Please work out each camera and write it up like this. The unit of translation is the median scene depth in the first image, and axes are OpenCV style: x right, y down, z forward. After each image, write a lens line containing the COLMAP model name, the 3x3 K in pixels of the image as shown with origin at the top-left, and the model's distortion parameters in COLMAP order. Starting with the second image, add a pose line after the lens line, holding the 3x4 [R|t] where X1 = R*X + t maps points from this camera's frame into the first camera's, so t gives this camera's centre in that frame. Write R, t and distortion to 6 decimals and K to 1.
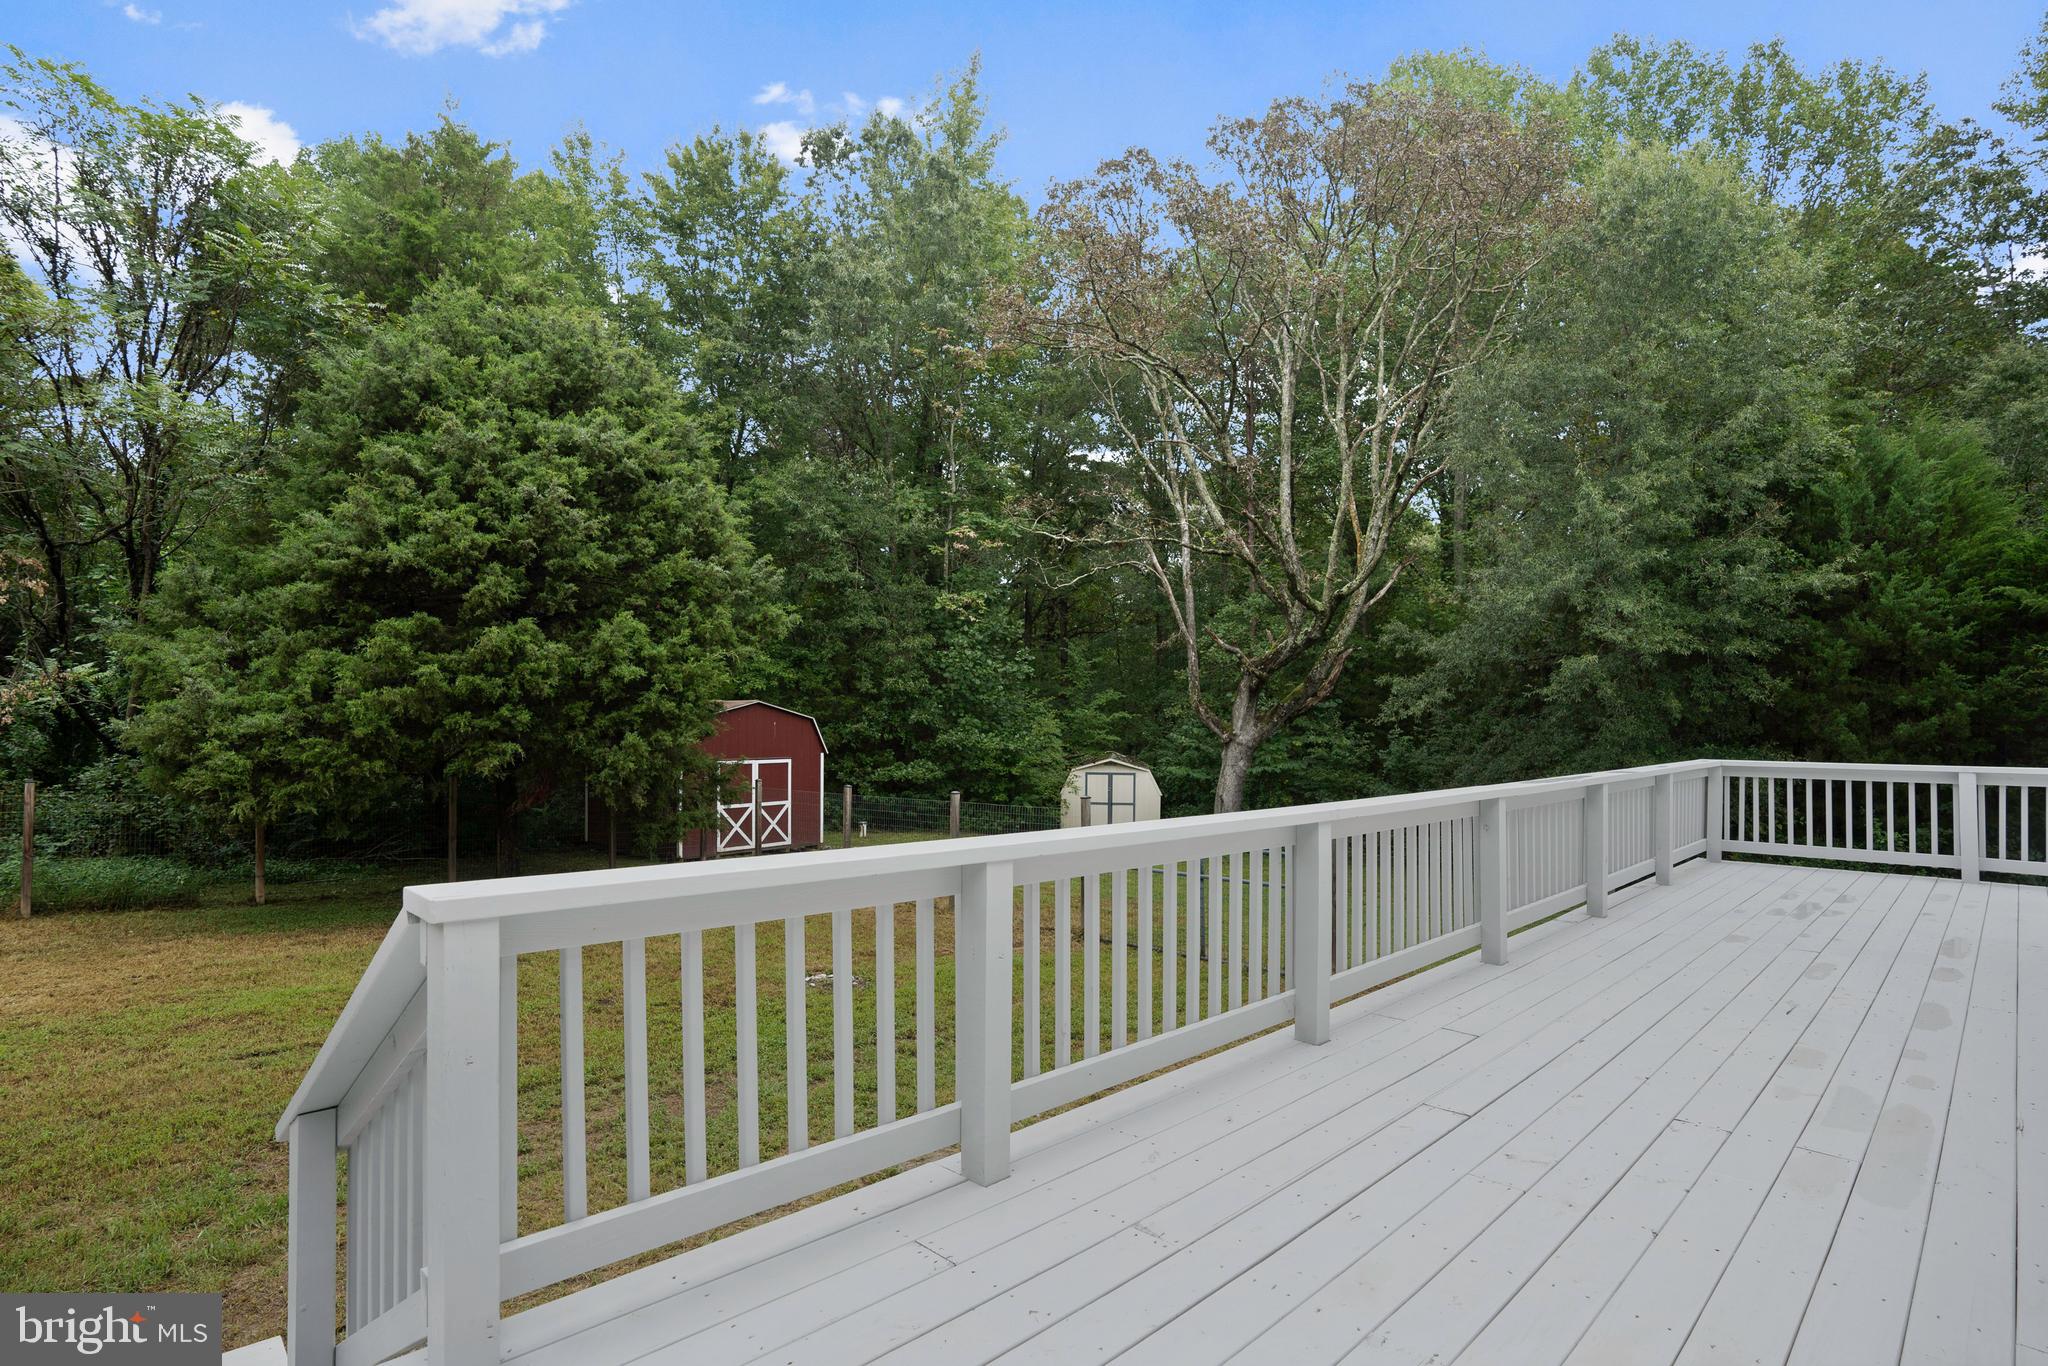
lens RADIAL K [[1035.3, 0, 1040.1], [0, 1035.3, 696.6], [0, 0, 1]] dist [-0.056368, 0.028429]
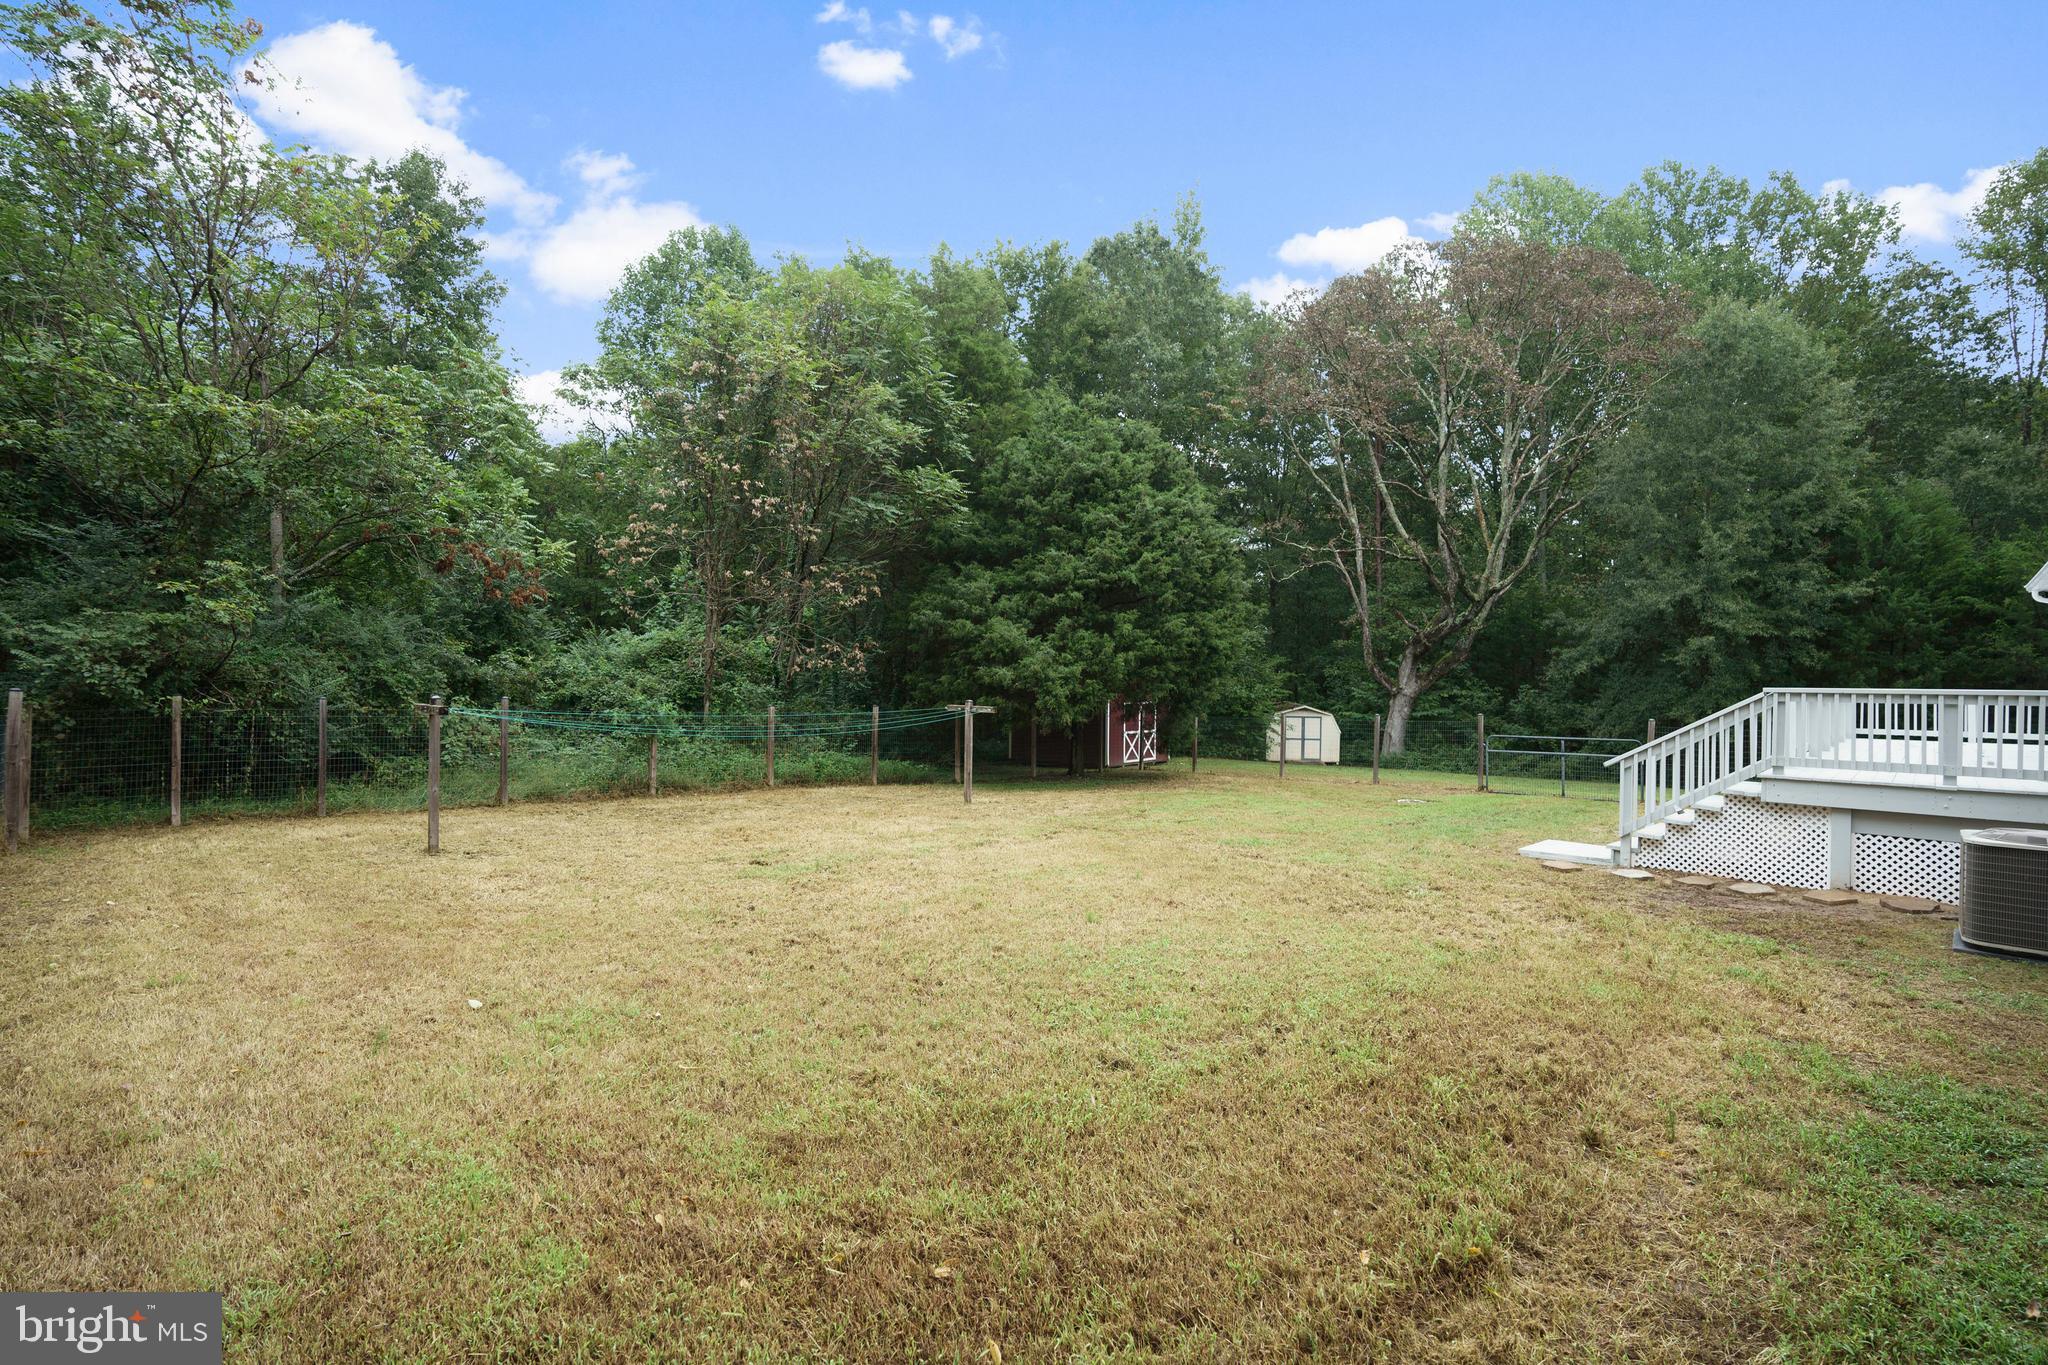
lens RADIAL K [[991.7, 0, 1024.0], [0, 991.7, 682.5], [0, 0, 1]] dist [-0.069851, 0.033027]
pose [[0.999890, 0.006239, 0.013480, -0.520961], [-0.006538, 0.999730, 0.022282, 0.004473], [-0.013337, -0.022367, 0.999661, -0.471488]]
